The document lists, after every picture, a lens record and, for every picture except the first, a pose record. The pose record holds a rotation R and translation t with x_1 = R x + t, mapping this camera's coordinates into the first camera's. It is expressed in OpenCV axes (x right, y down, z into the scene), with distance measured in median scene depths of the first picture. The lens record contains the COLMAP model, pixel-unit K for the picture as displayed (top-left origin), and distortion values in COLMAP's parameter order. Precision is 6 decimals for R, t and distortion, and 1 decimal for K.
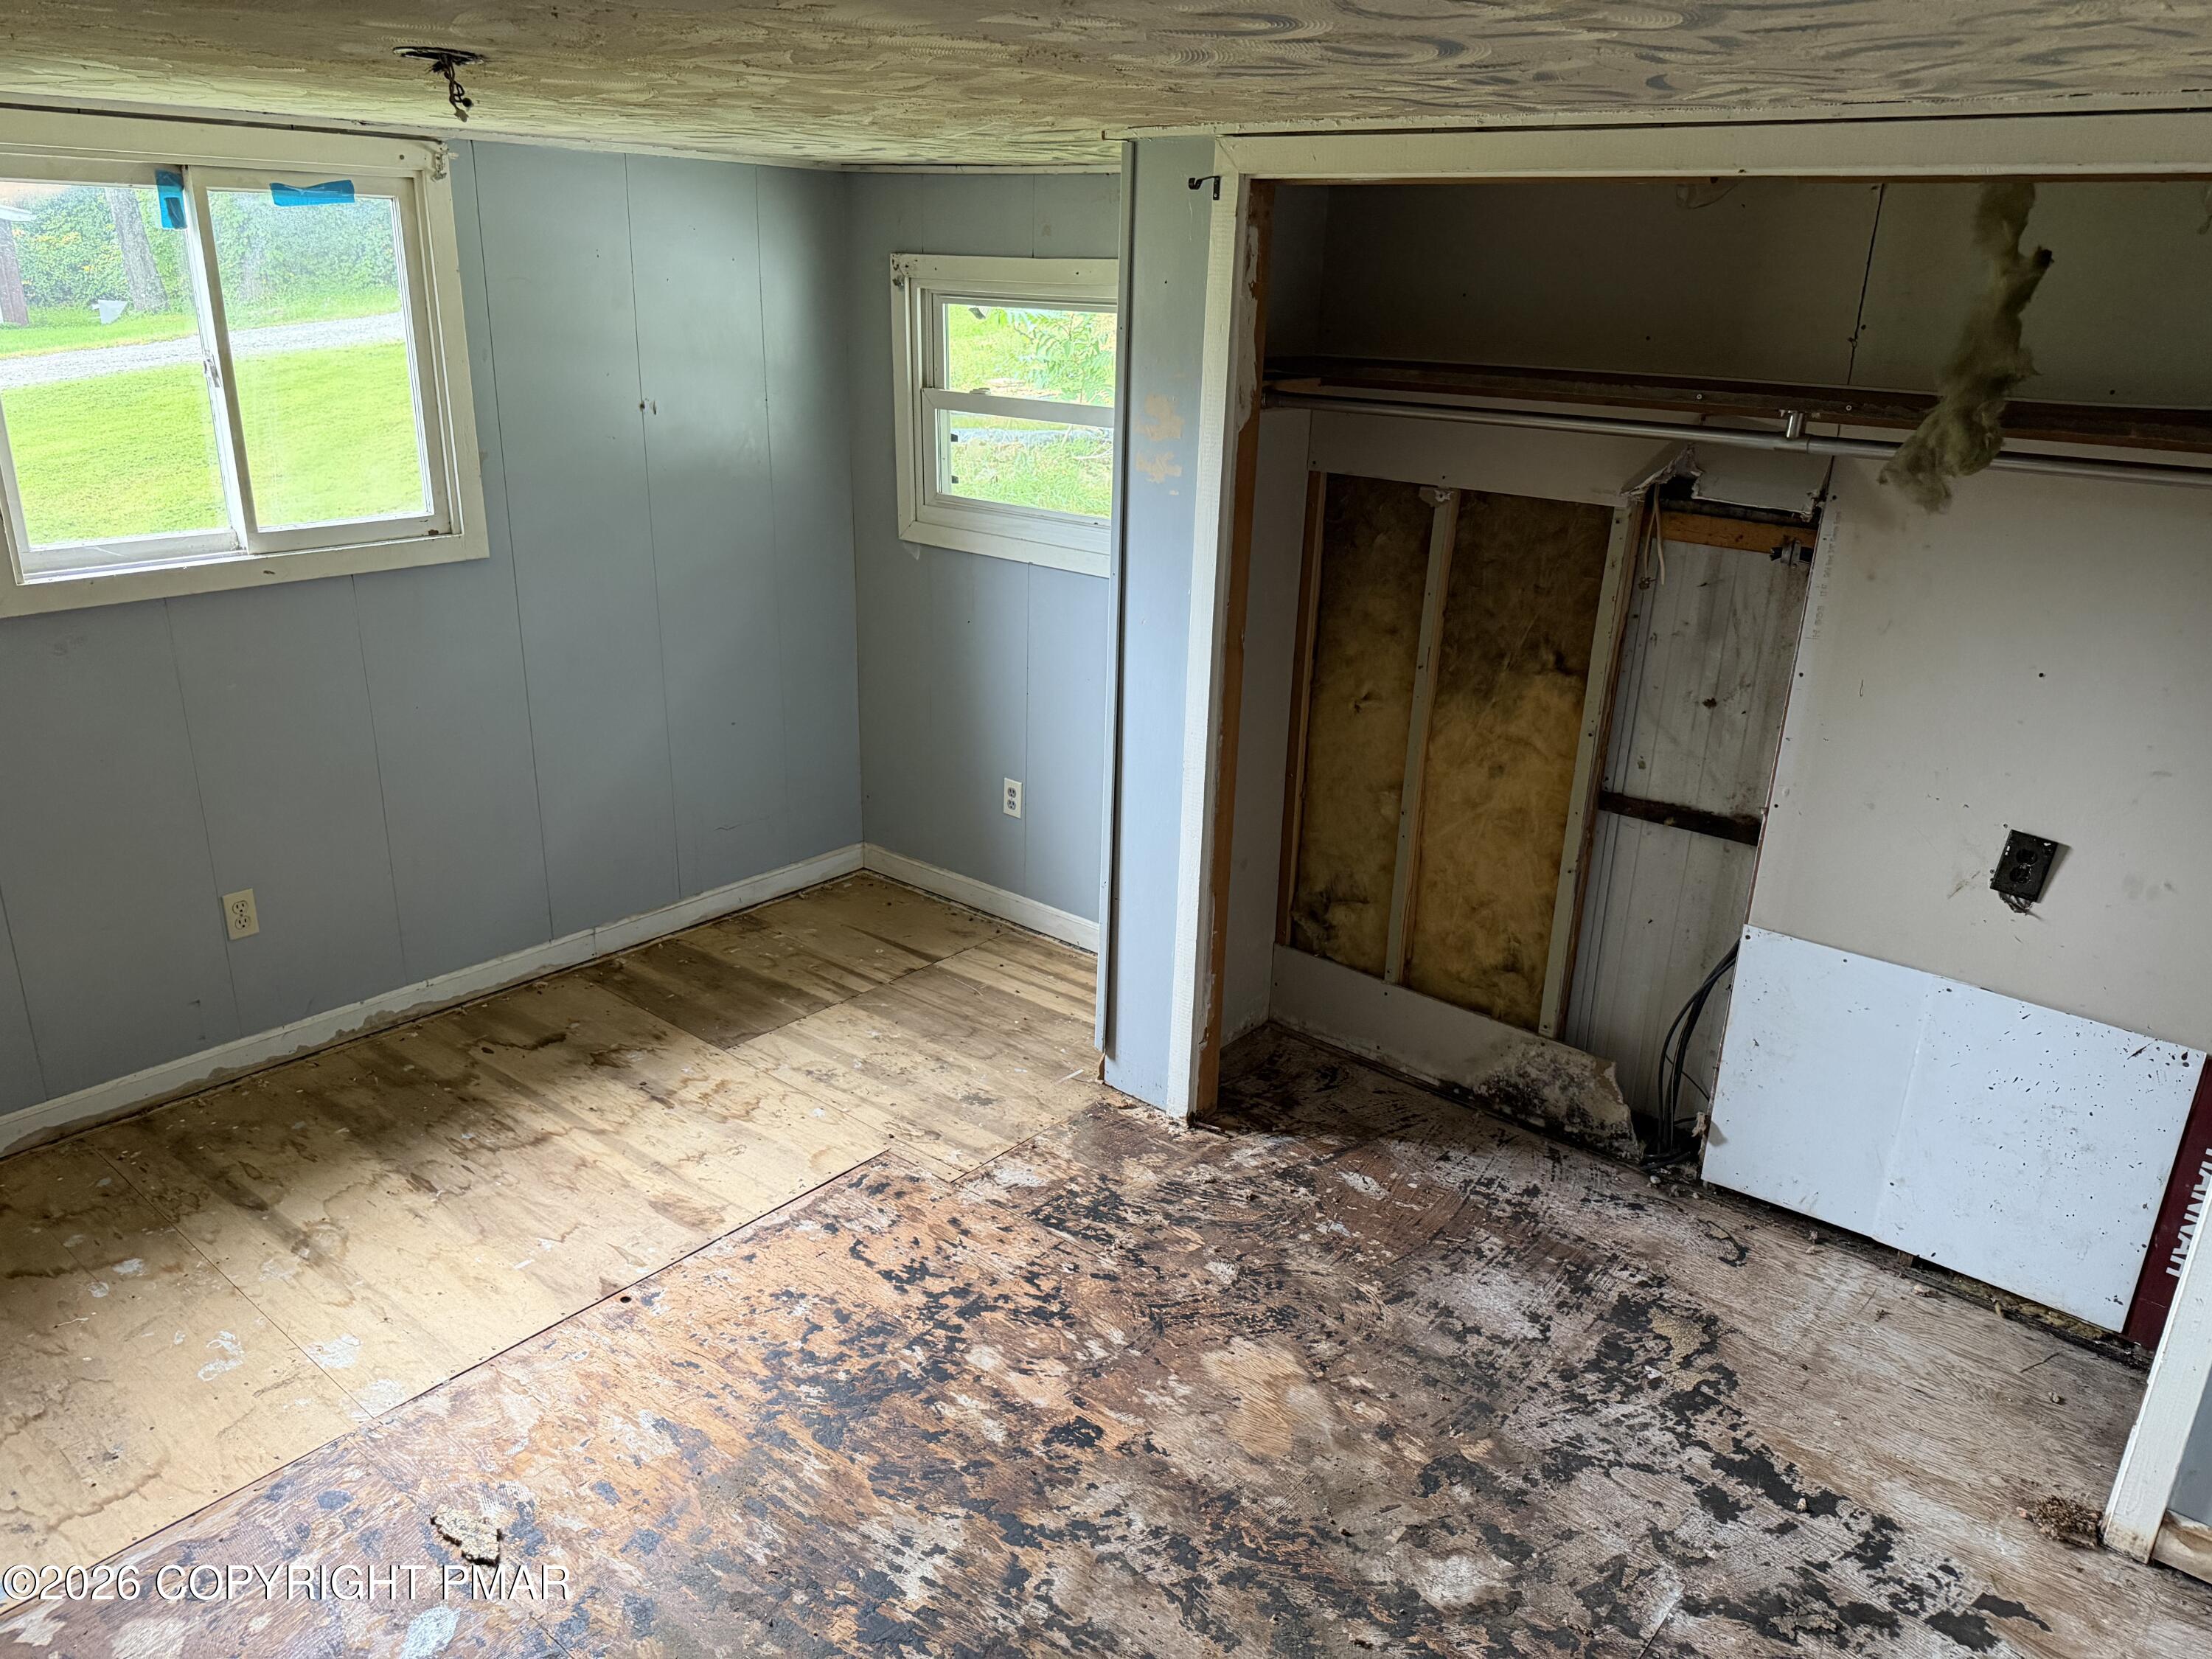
lens RADIAL K [[1534.4, 0, 1096.4], [0, 1534.4, 829.3], [0, 0, 1]] dist [0.058364, -0.054308]
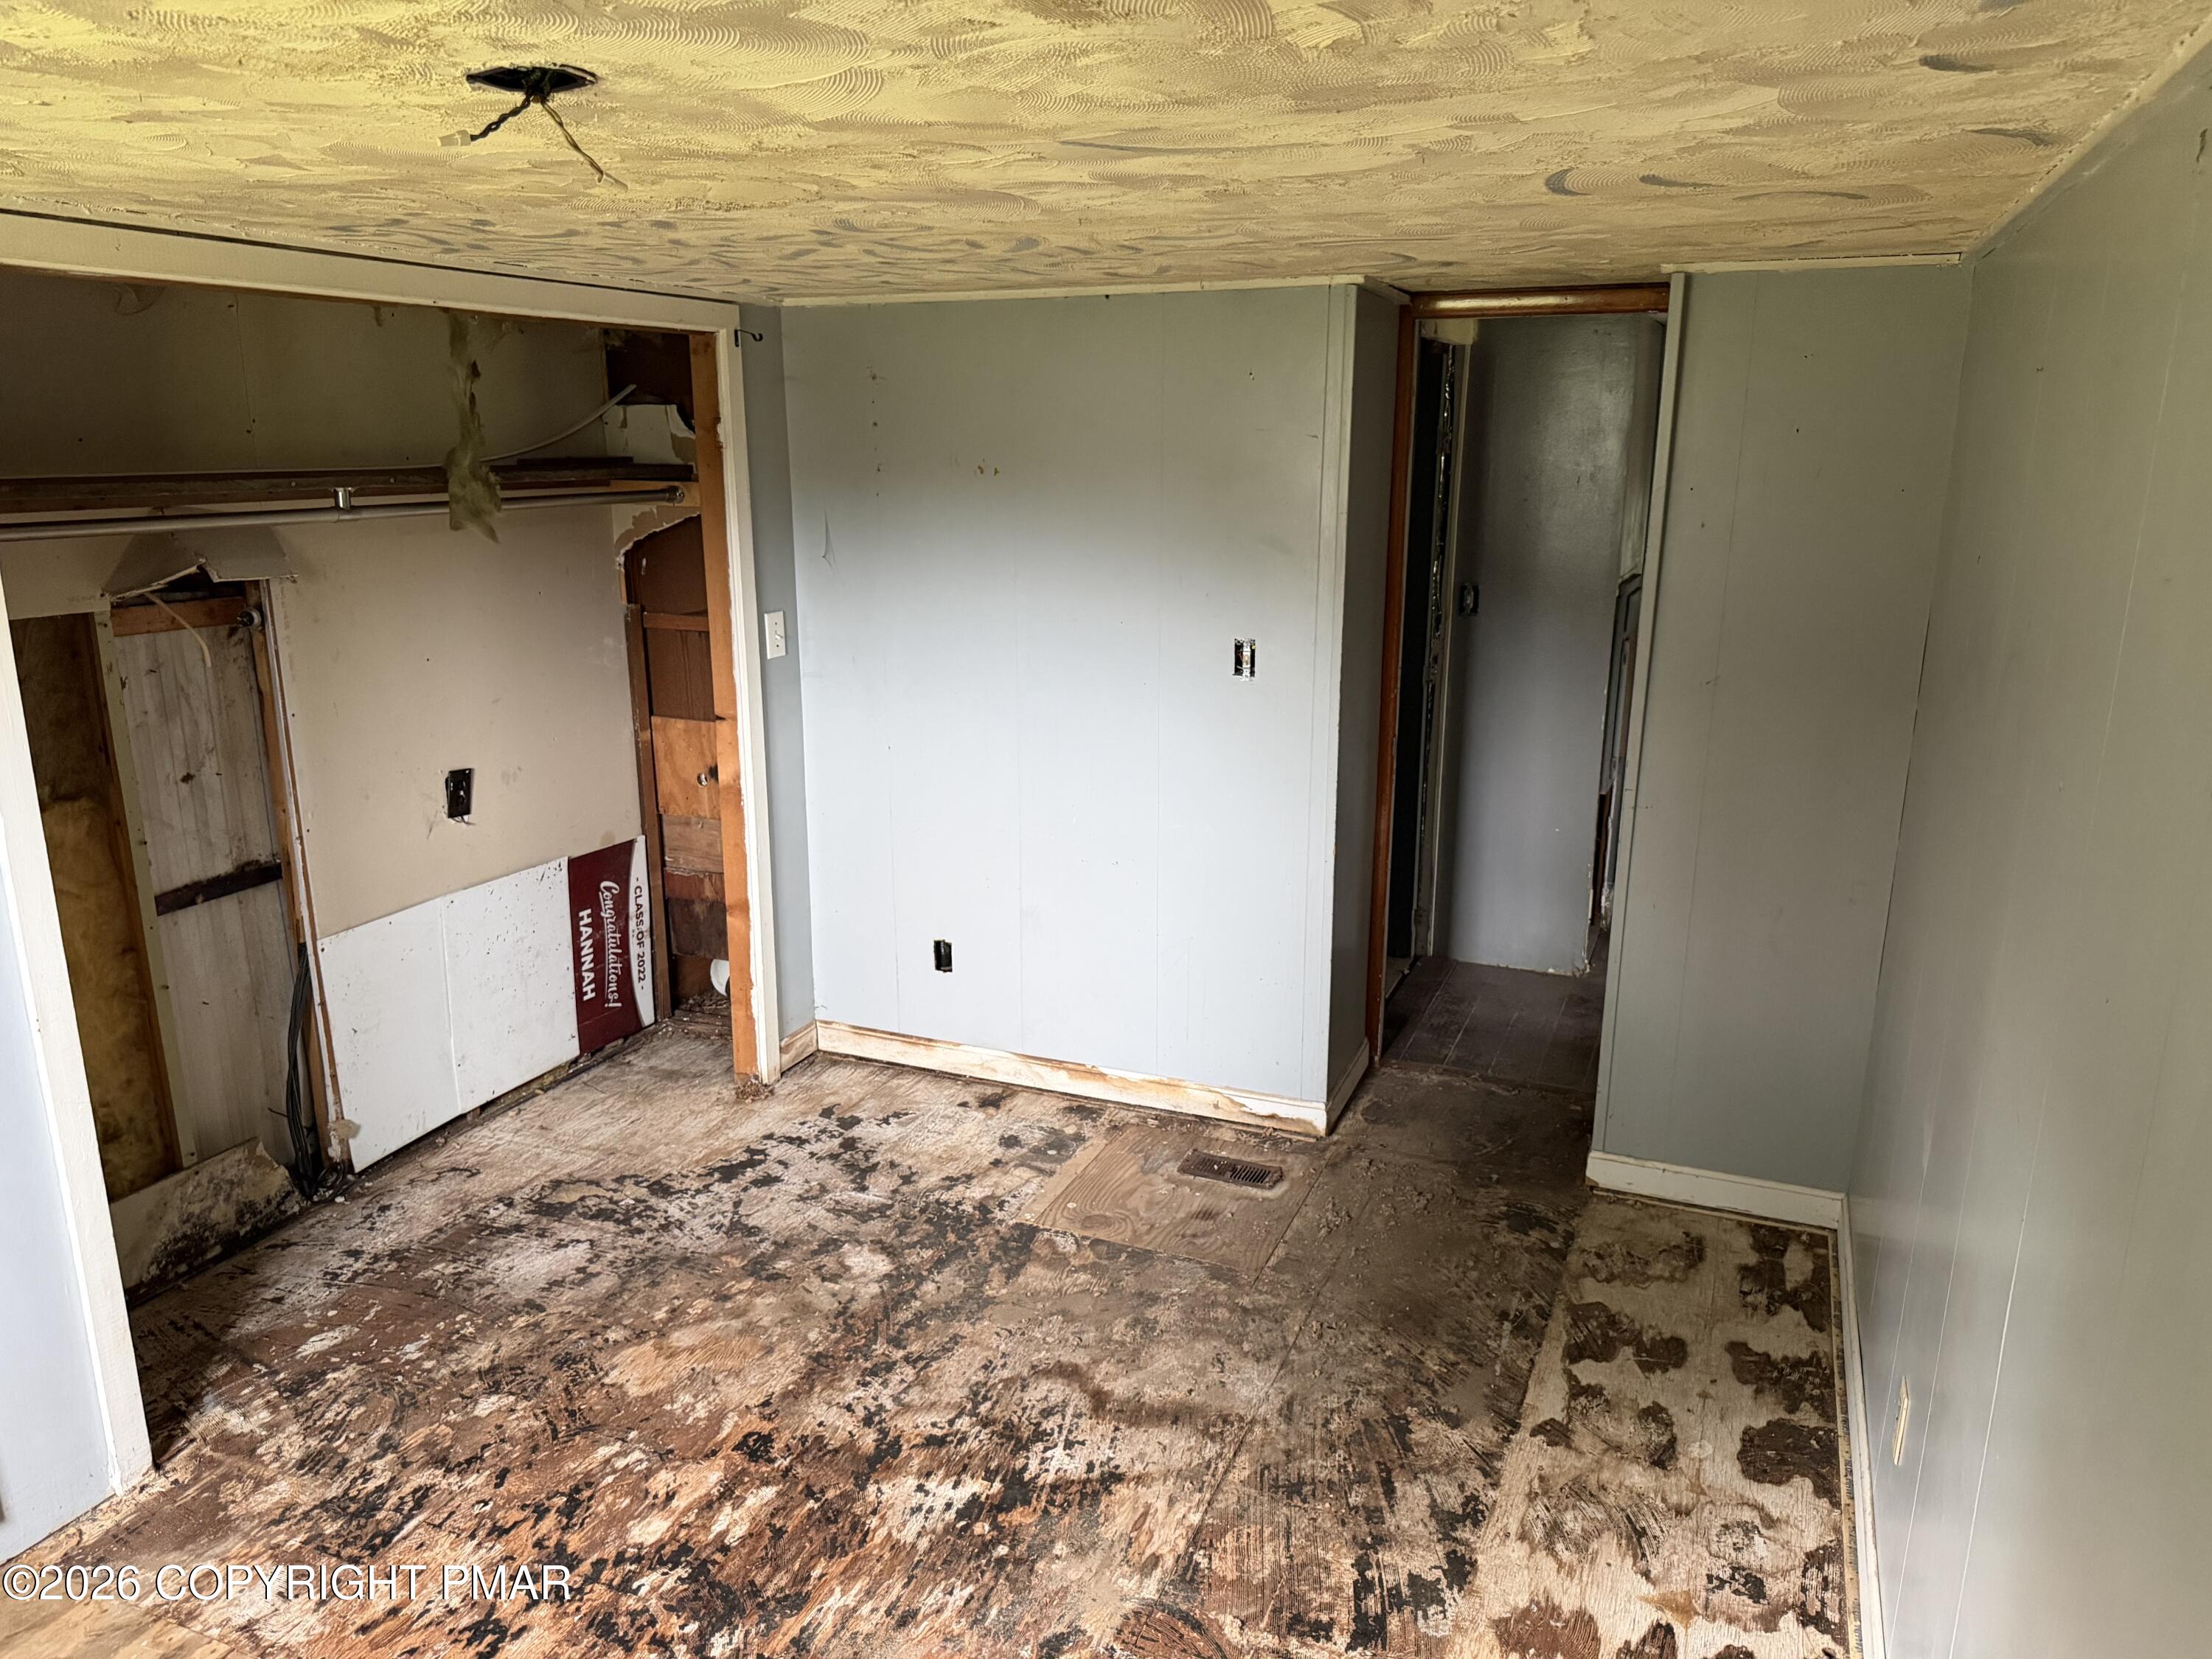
lens RADIAL K [[1534.4, 0, 1103.7], [0, 1534.4, 822.4], [0, 0, 1]] dist [0.058364, -0.054308]
pose [[-0.279322, -0.273812, 0.920329, -0.878327], [0.319034, 0.877561, 0.357916, -0.273663], [-0.905647, 0.393590, -0.157767, 0.722839]]
